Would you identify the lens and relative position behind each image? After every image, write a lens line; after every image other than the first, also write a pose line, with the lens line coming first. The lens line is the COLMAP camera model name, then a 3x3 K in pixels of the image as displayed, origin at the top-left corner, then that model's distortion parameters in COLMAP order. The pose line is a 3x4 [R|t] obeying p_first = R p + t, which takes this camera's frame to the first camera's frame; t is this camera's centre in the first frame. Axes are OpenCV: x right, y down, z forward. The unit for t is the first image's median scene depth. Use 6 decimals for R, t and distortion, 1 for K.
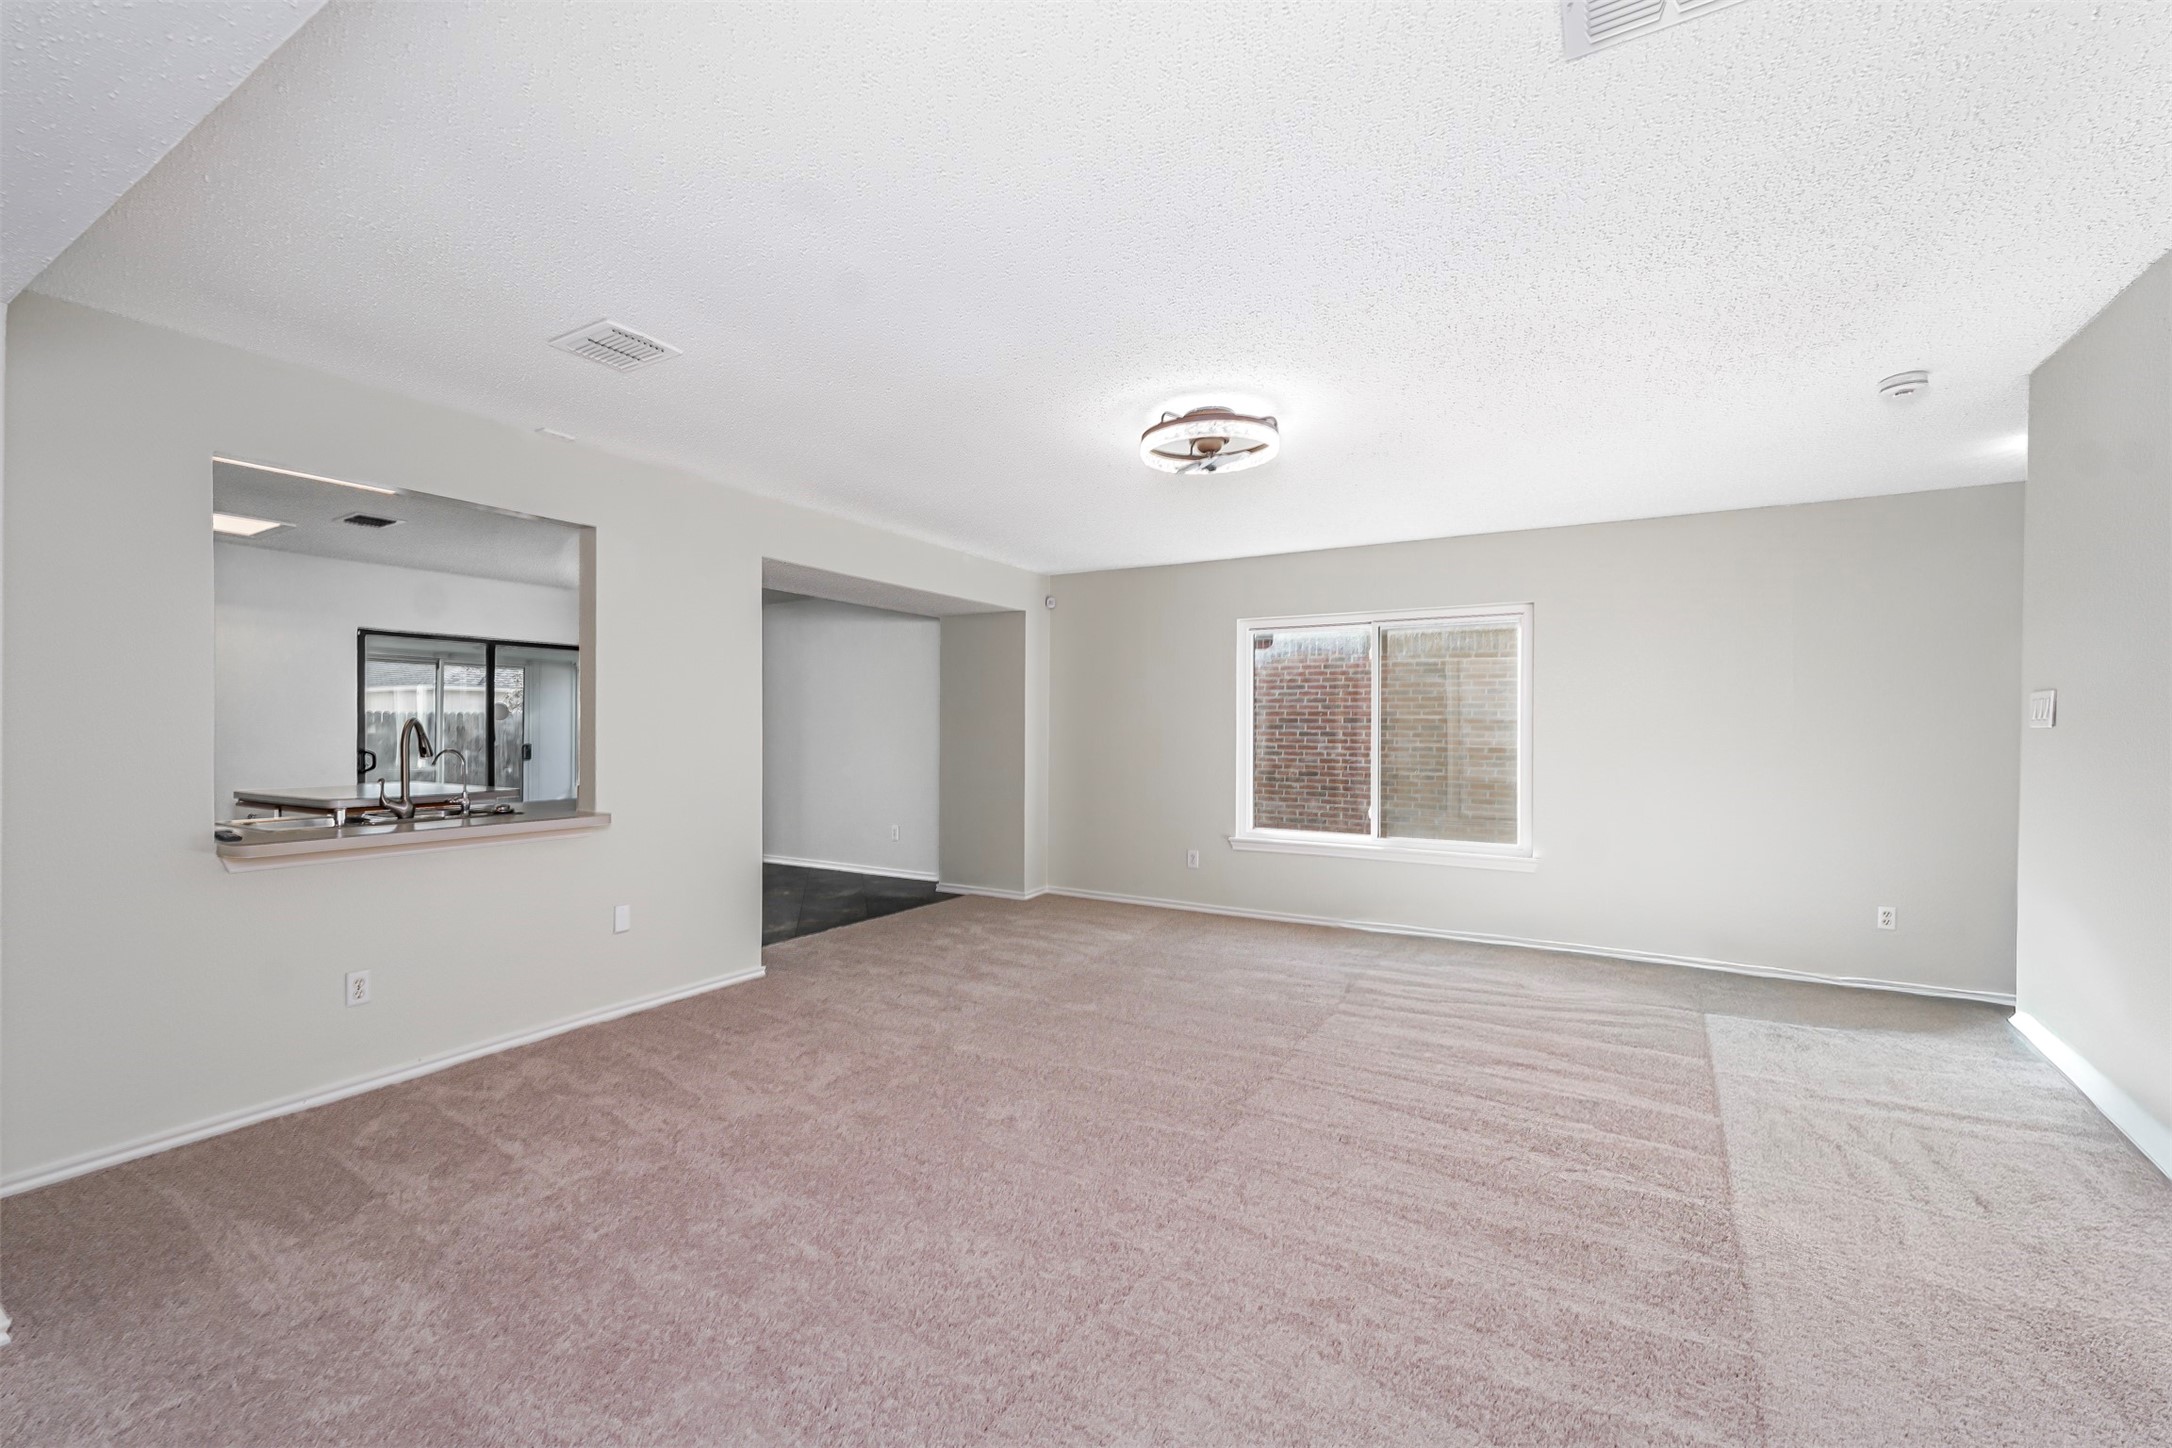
lens RADIAL K [[896.5, 0, 1092.8], [0, 896.5, 724.6], [0, 0, 1]] dist [-0.003895, -0.000640]
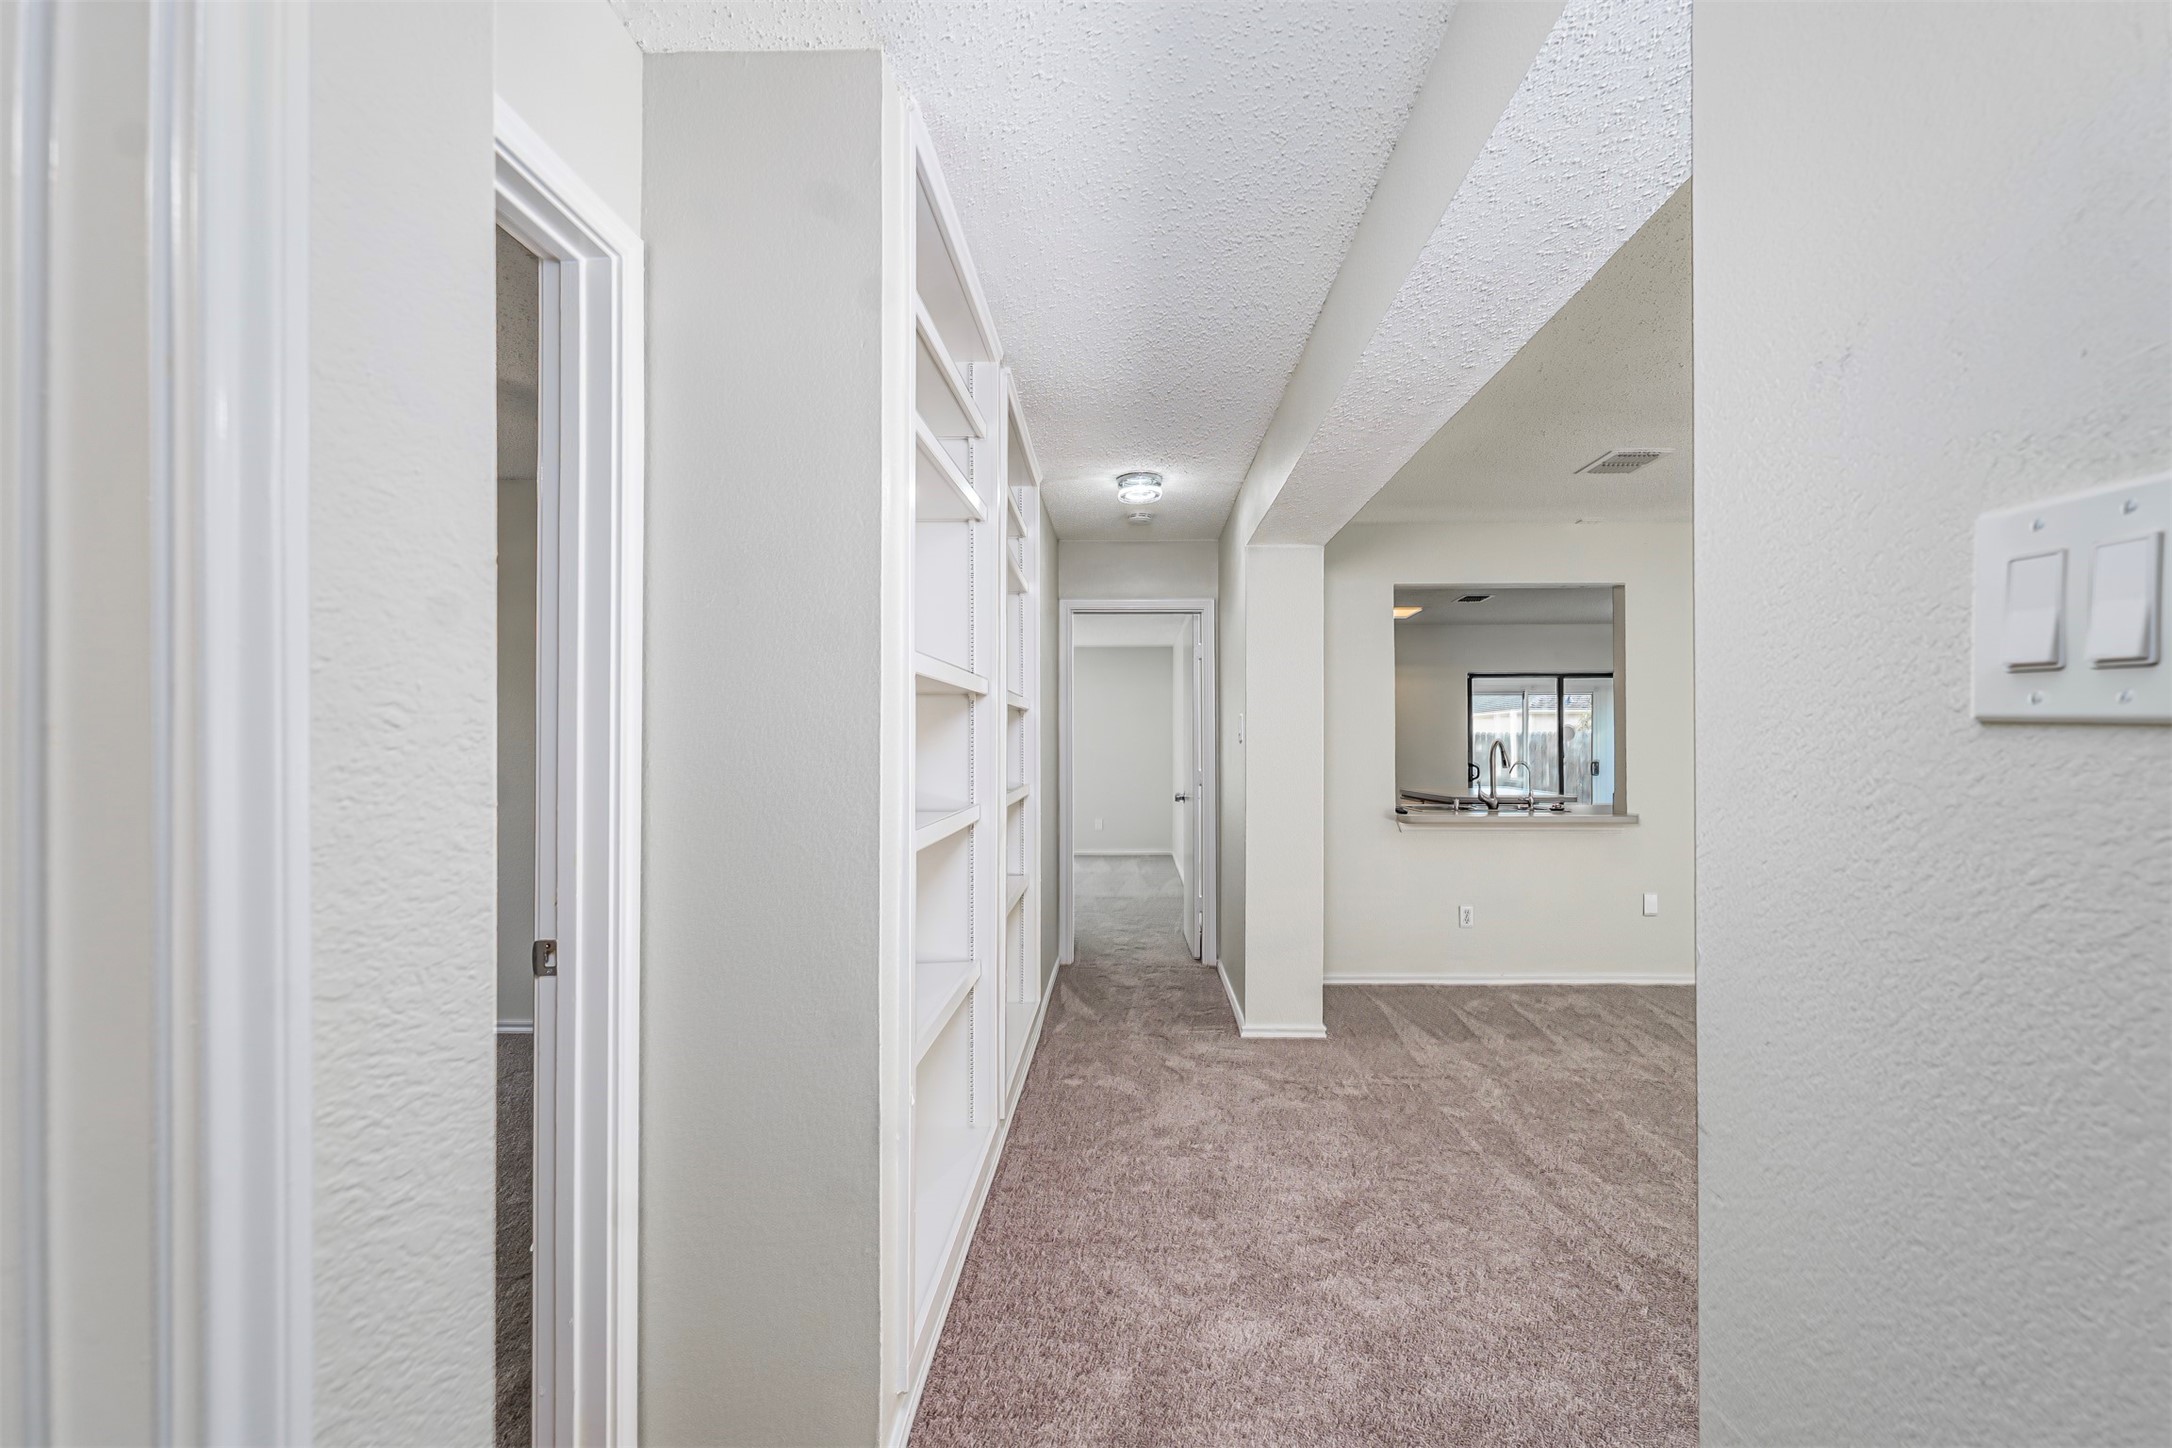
lens RADIAL K [[896.5, 0, 1087.0], [0, 896.5, 739.3], [0, 0, 1]] dist [-0.003895, -0.000640]
pose [[0.460668, -0.008757, -0.887529, 0.244729], [0.005694, 0.999960, -0.006911, -0.002014], [0.887554, -0.001870, 0.460699, -0.285902]]
